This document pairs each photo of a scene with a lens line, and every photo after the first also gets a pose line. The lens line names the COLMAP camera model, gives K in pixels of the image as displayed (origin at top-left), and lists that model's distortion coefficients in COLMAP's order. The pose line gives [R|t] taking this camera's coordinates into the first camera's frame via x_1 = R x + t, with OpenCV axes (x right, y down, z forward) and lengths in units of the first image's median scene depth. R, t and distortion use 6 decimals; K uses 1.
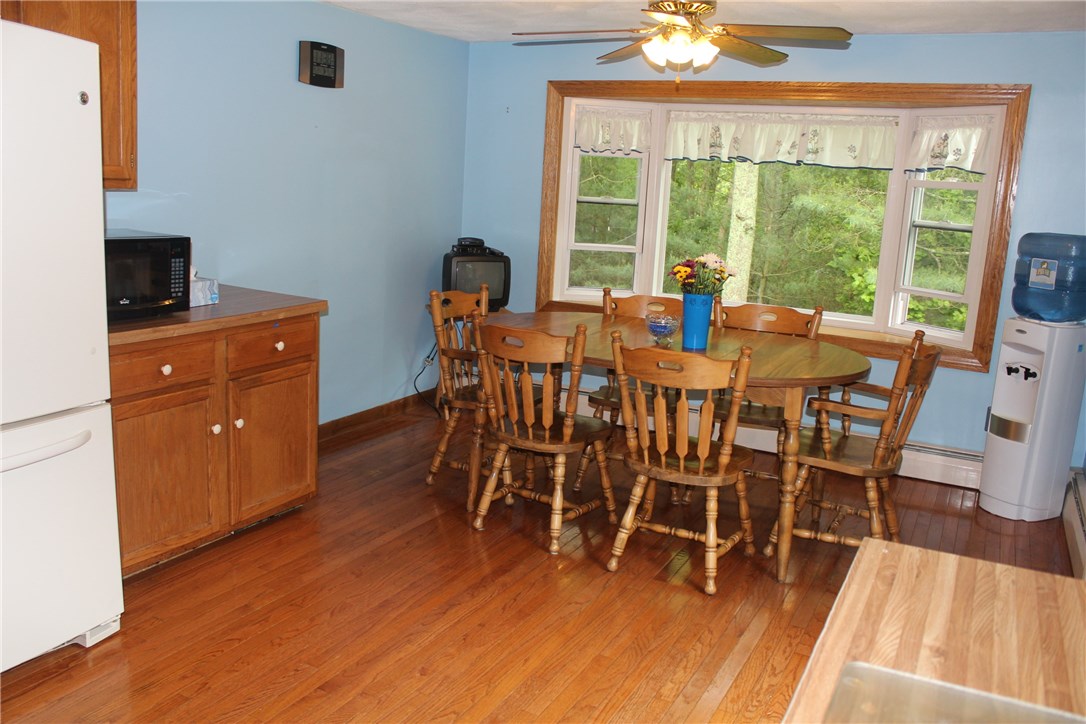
lens RADIAL K [[920.8, 0, 542.9], [0, 920.8, 364.2], [0, 0, 1]] dist [-0.162325, 0.142063]
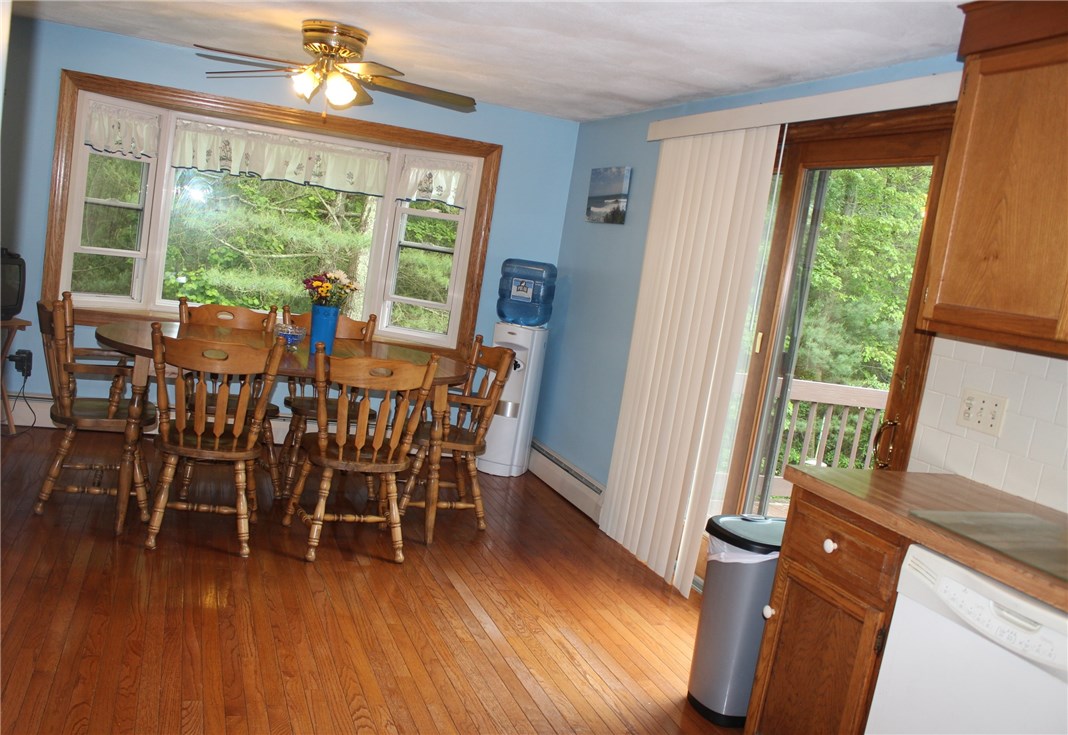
lens RADIAL K [[906.4, 0, 531.8], [0, 906.4, 370.6], [0, 0, 1]] dist [-0.097839, 0.023219]
pose [[0.684938, -0.043712, 0.727289, -0.383546], [0.033124, 0.999035, 0.028849, -0.017813], [-0.727848, 0.004331, 0.685724, 0.048003]]
